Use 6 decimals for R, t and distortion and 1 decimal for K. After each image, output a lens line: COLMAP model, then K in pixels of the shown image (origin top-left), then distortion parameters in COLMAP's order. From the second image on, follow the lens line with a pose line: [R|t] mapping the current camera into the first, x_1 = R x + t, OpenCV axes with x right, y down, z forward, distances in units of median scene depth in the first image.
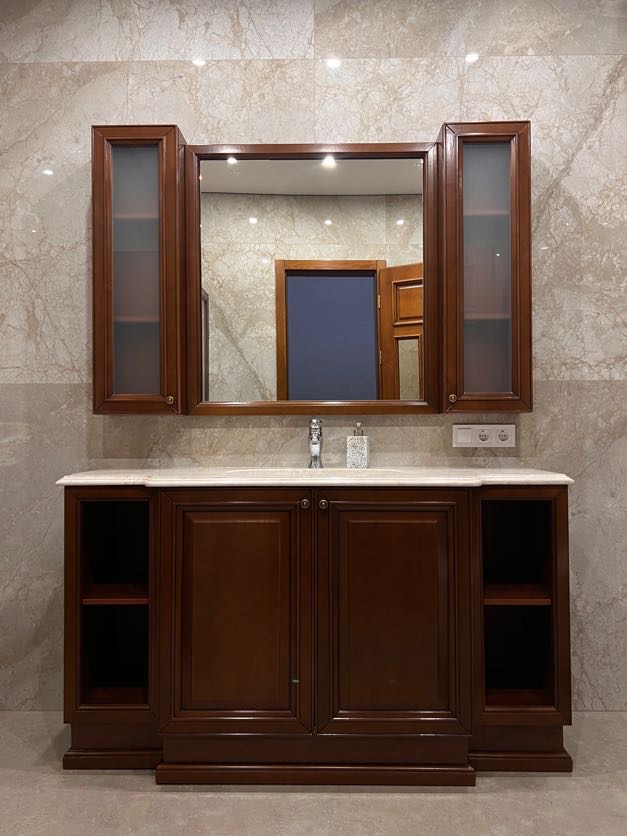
lens RADIAL K [[656.1, 0, 313.5], [0, 656.1, 418.0], [0, 0, 1]] dist [0.071469, -0.093944]
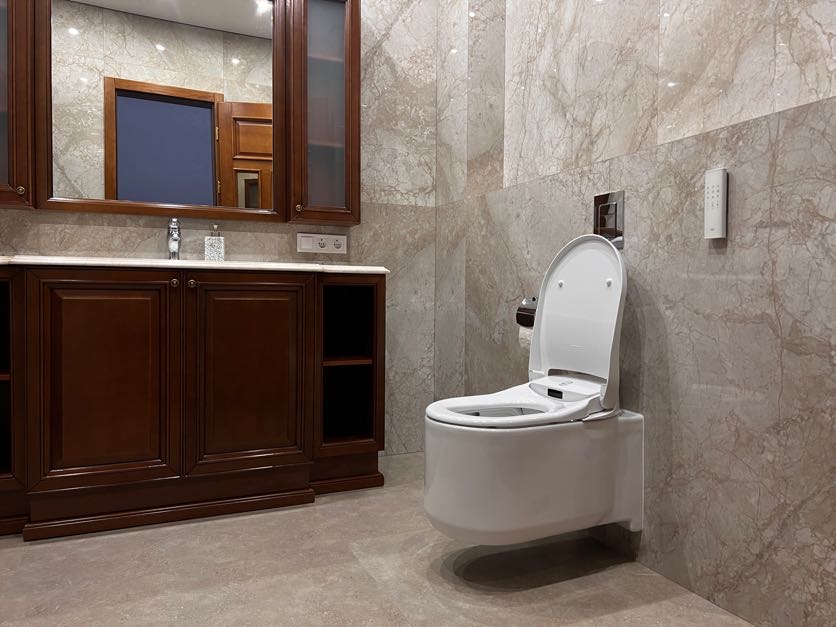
lens RADIAL K [[637.0, 0, 446.1], [0, 637.0, 314.5], [0, 0, 1]] dist [0.061699, -0.085898]
pose [[0.892100, -0.005886, 0.451800, -0.077486], [-0.021990, 0.998165, 0.056425, 0.088627], [-0.451303, -0.060272, 0.890333, -0.180746]]
